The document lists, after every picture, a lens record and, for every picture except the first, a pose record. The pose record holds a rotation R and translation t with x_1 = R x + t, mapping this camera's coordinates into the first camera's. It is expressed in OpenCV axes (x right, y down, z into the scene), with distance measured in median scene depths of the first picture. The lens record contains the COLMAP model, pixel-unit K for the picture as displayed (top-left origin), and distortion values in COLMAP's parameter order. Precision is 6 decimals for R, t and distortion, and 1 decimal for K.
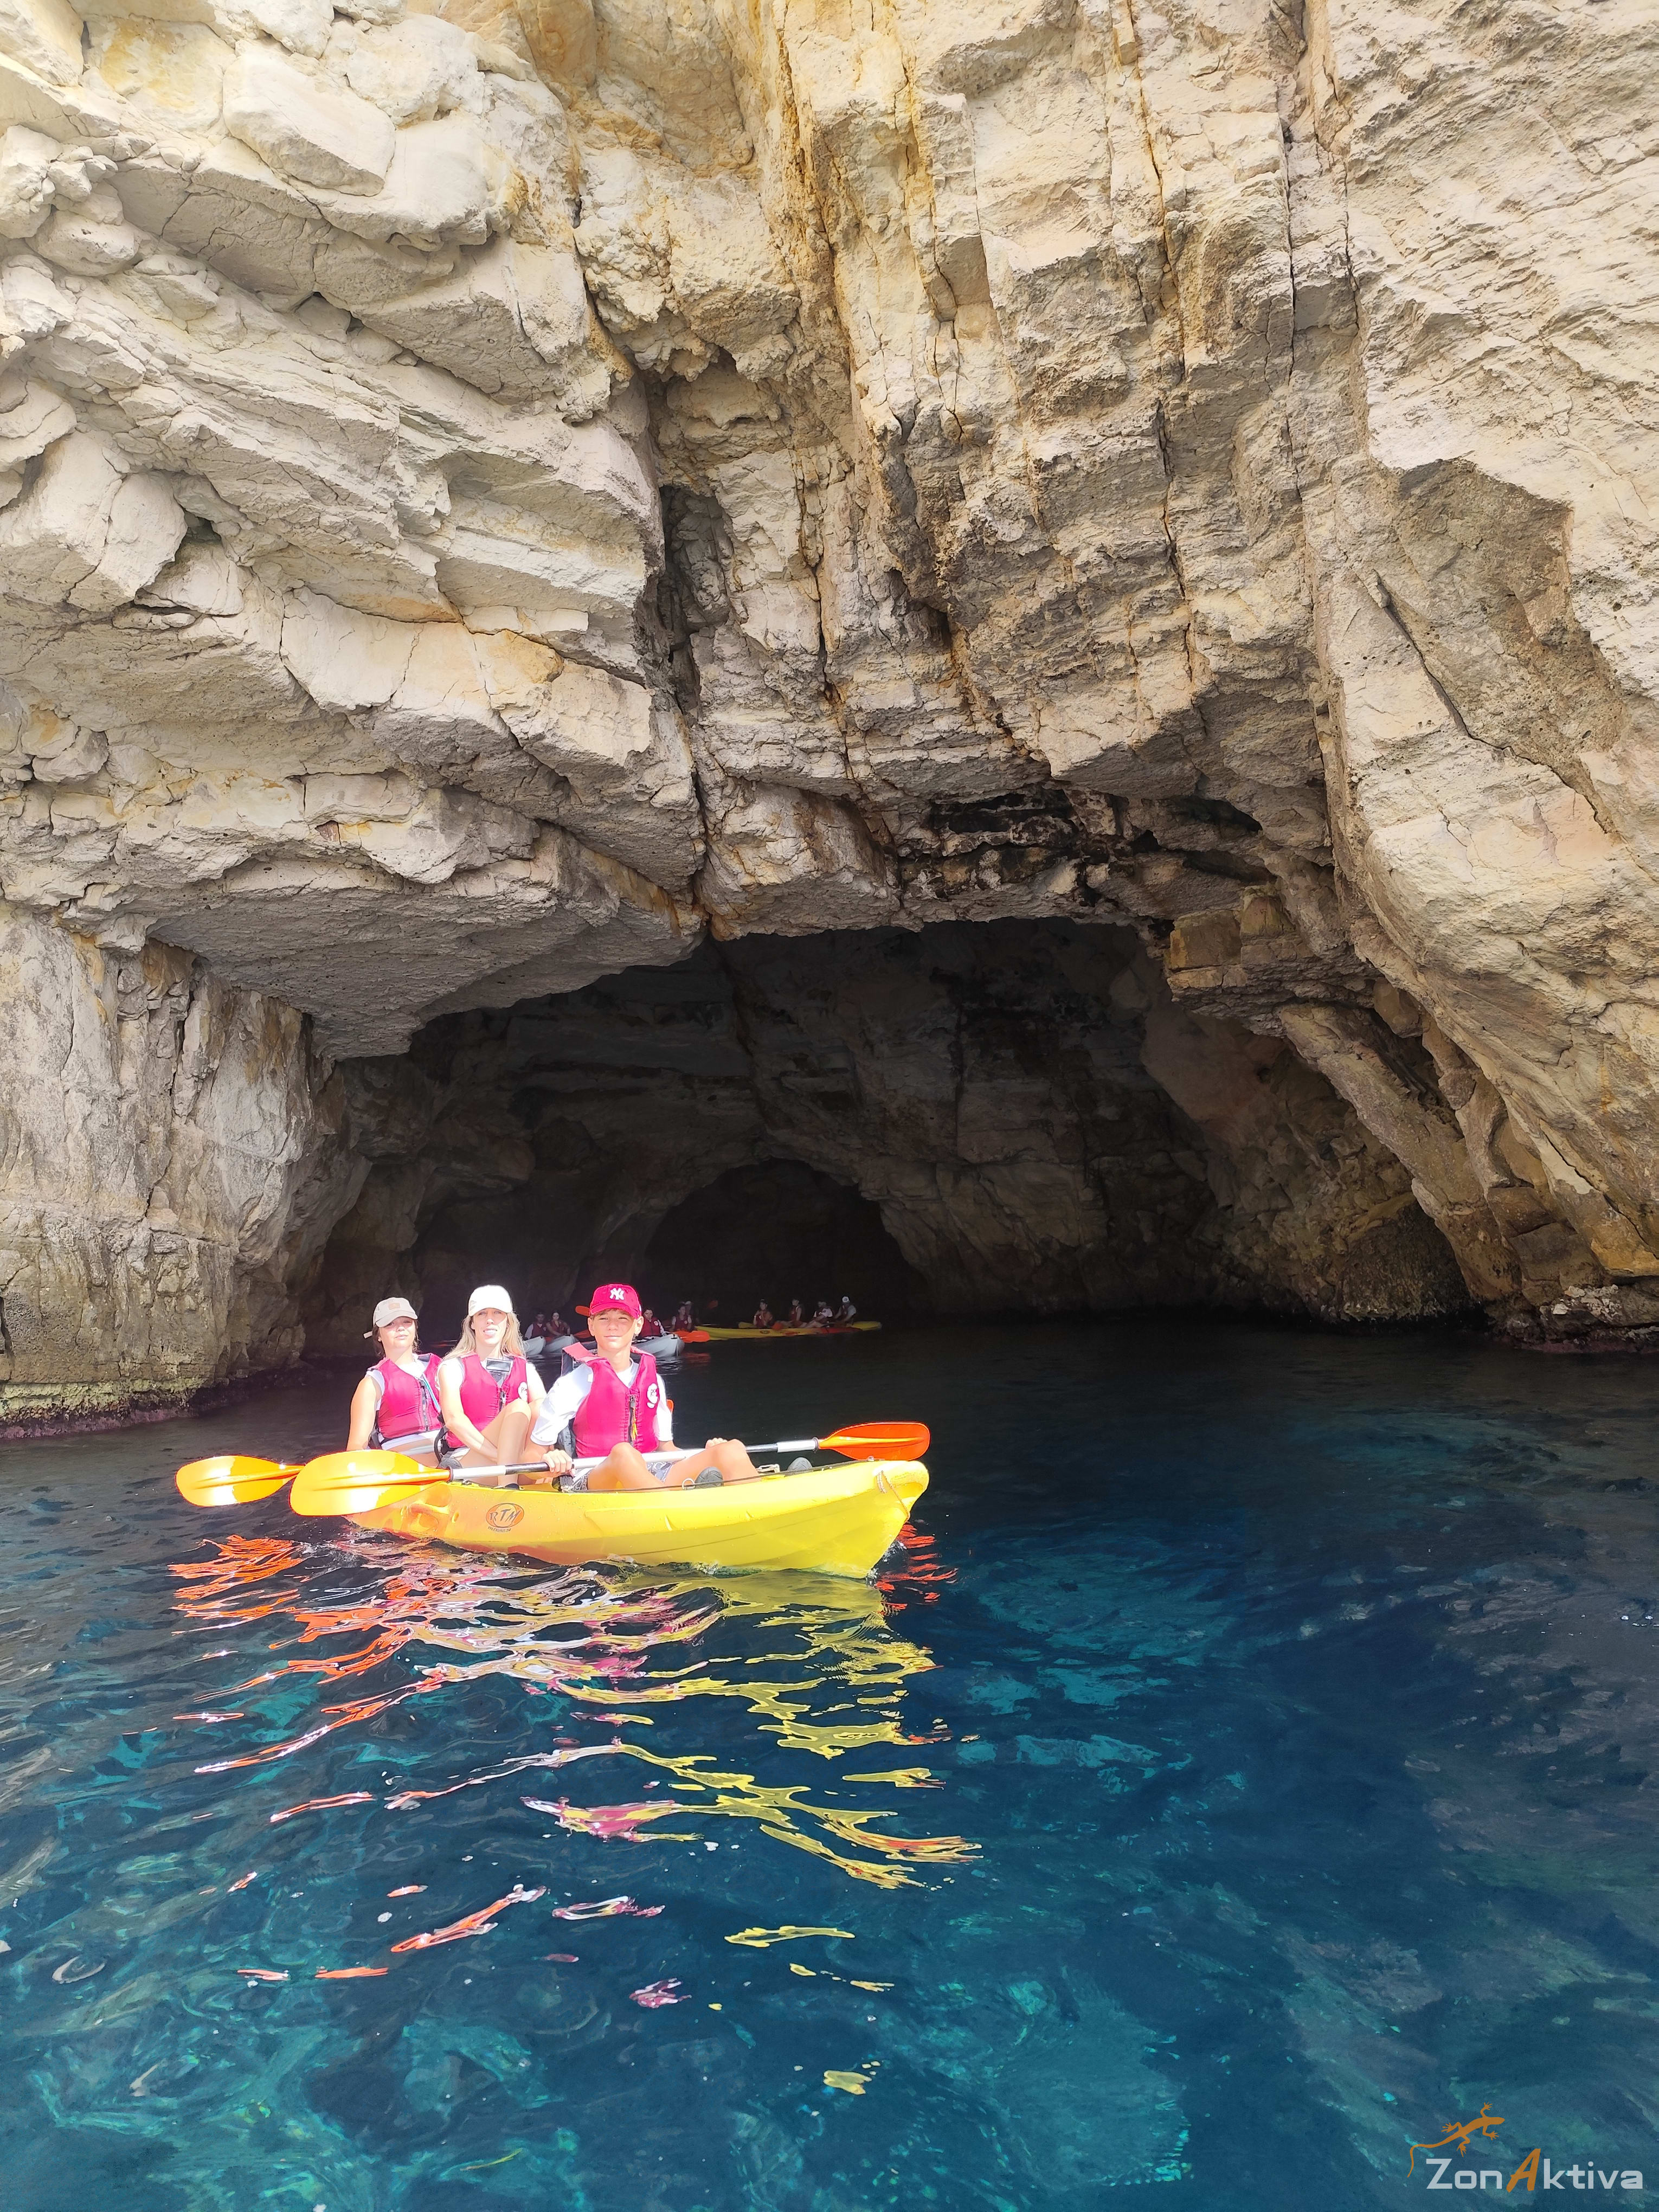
lens RADIAL K [[1529.9, 0, 835.8], [0, 1529.9, 1108.1], [0, 0, 1]] dist [0.045868, -0.051664]
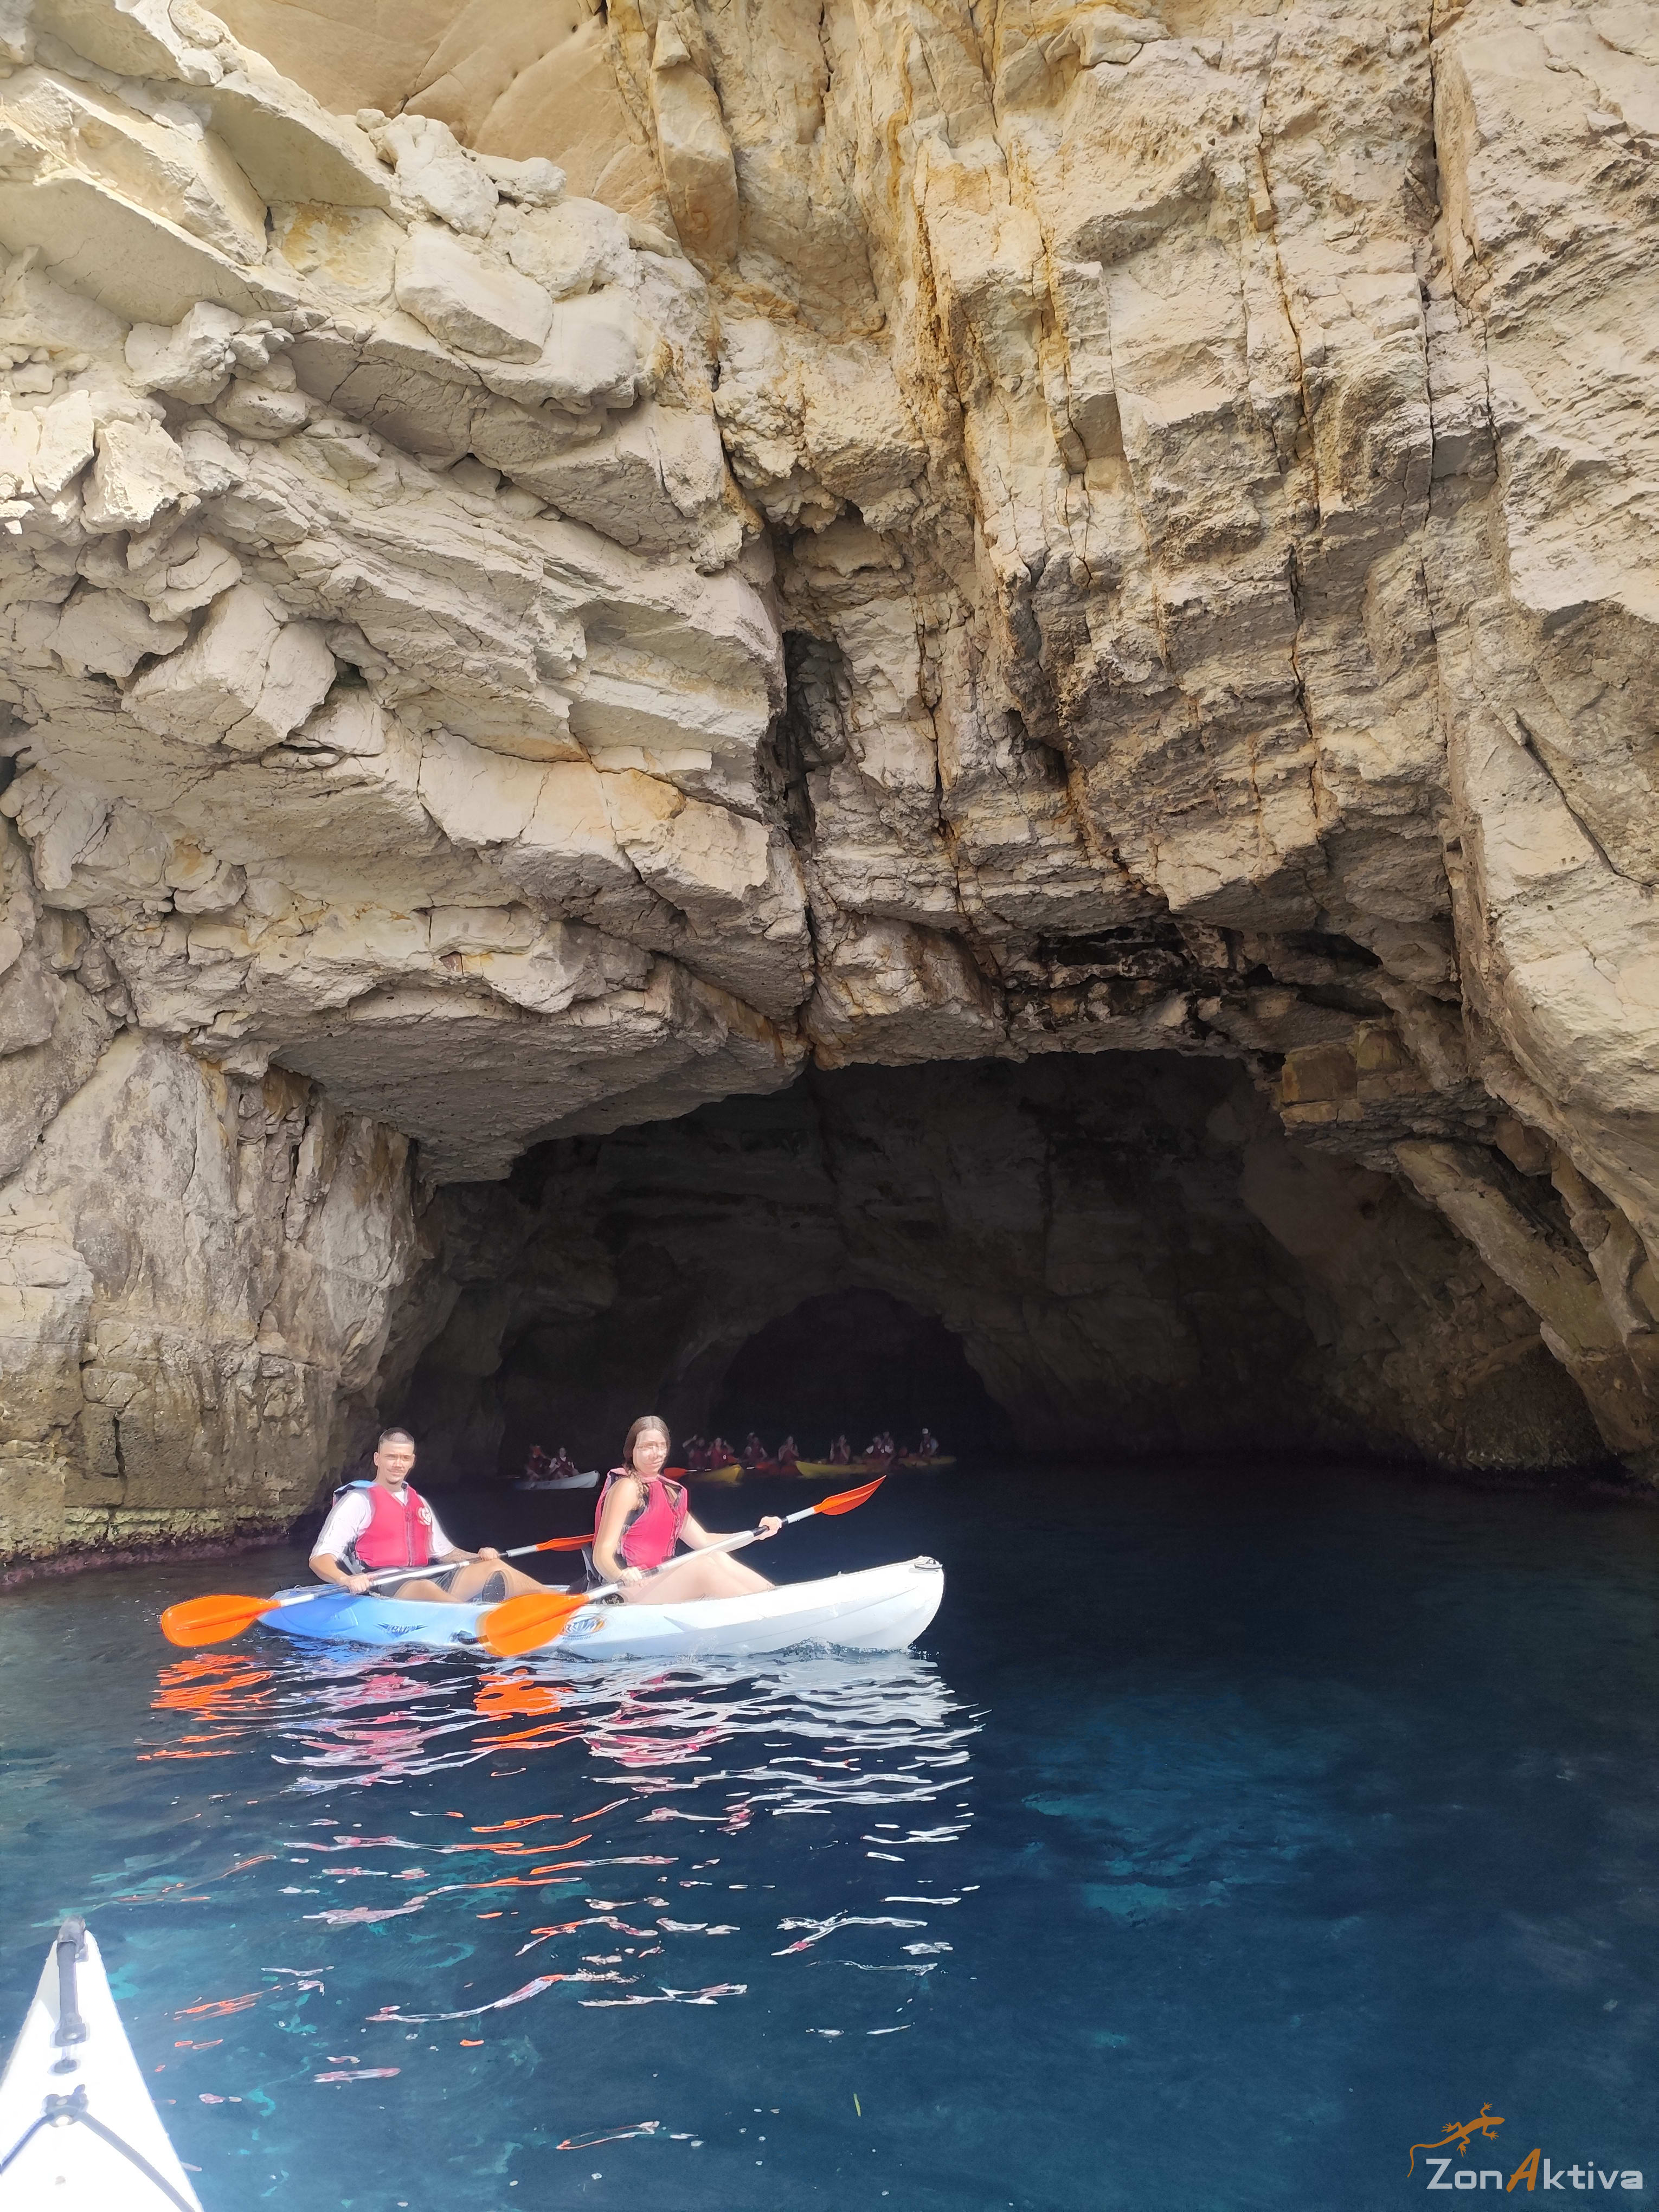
lens RADIAL K [[1529.9, 0, 834.3], [0, 1529.9, 1107.4], [0, 0, 1]] dist [0.045868, -0.051664]
pose [[0.998898, 0.009539, -0.045963, -0.031626], [-0.013335, 0.996460, -0.083007, -0.002922], [0.045008, 0.083528, 0.995488, 0.007595]]
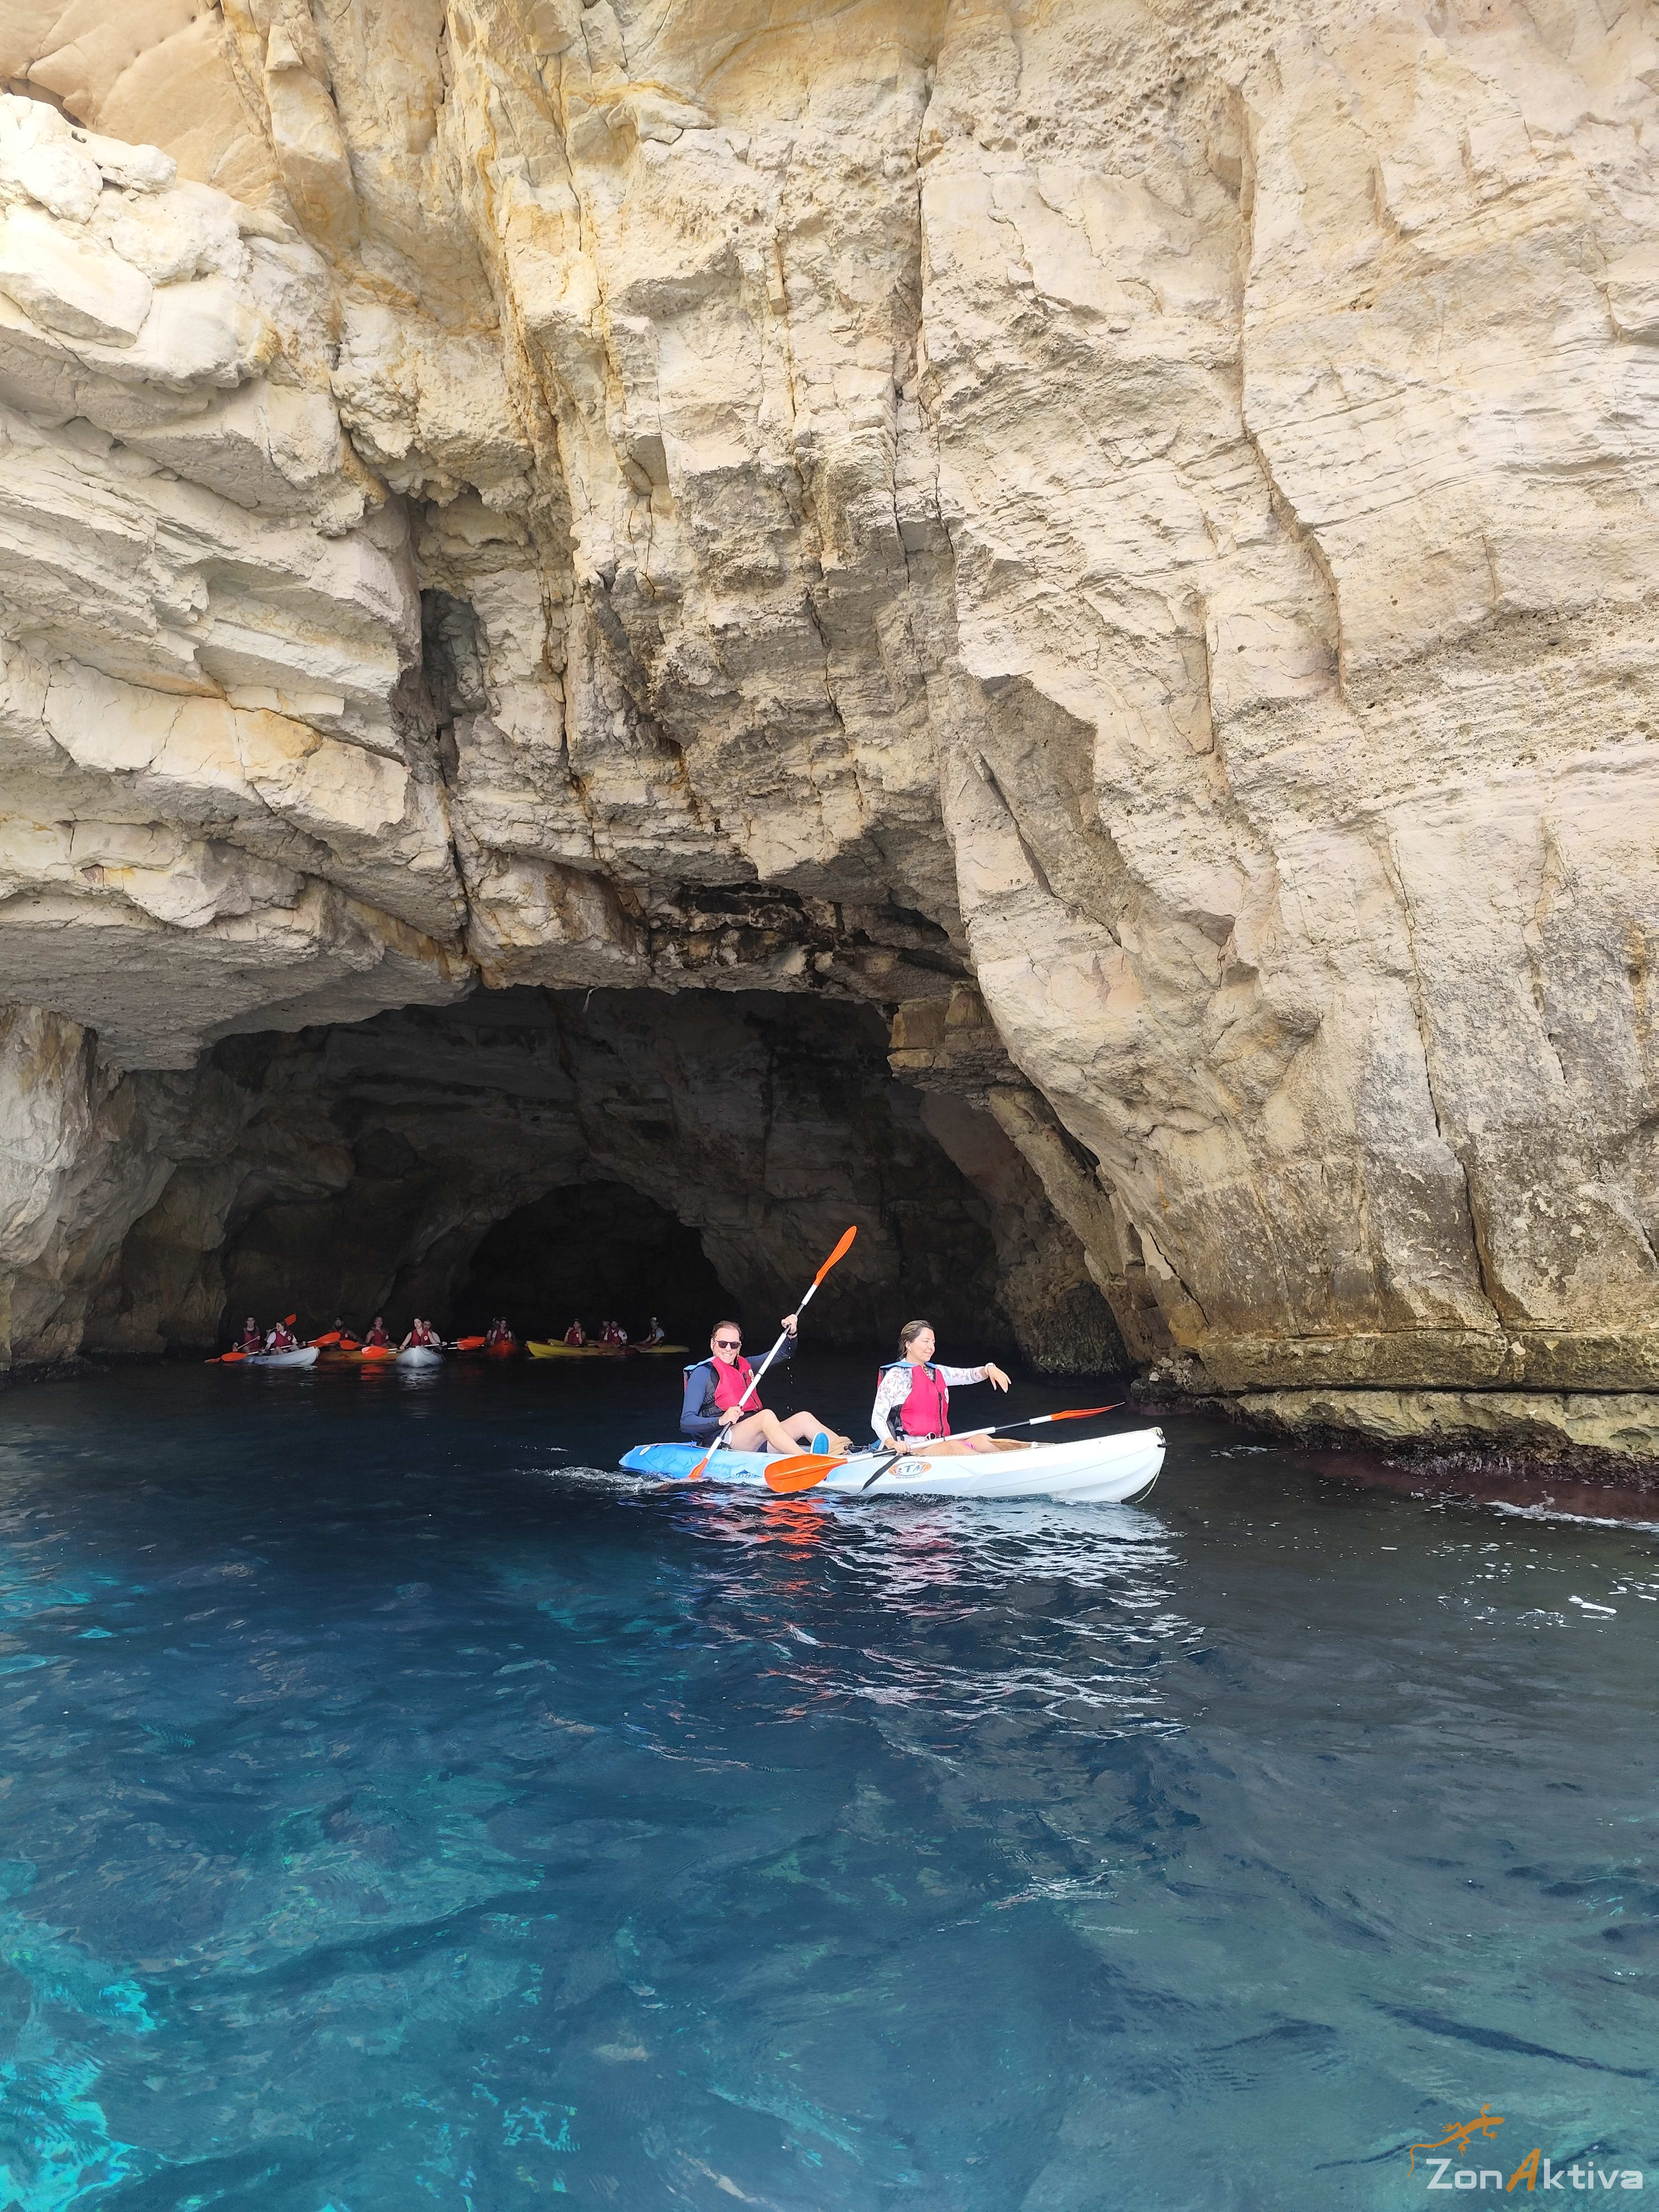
lens RADIAL K [[1529.9, 0, 838.1], [0, 1529.9, 1117.7], [0, 0, 1]] dist [0.045868, -0.051664]
pose [[0.995079, 0.066920, 0.073067, 0.135923], [-0.066569, 0.997756, -0.007236, -0.039325], [-0.073388, 0.002336, 0.997301, -0.132310]]
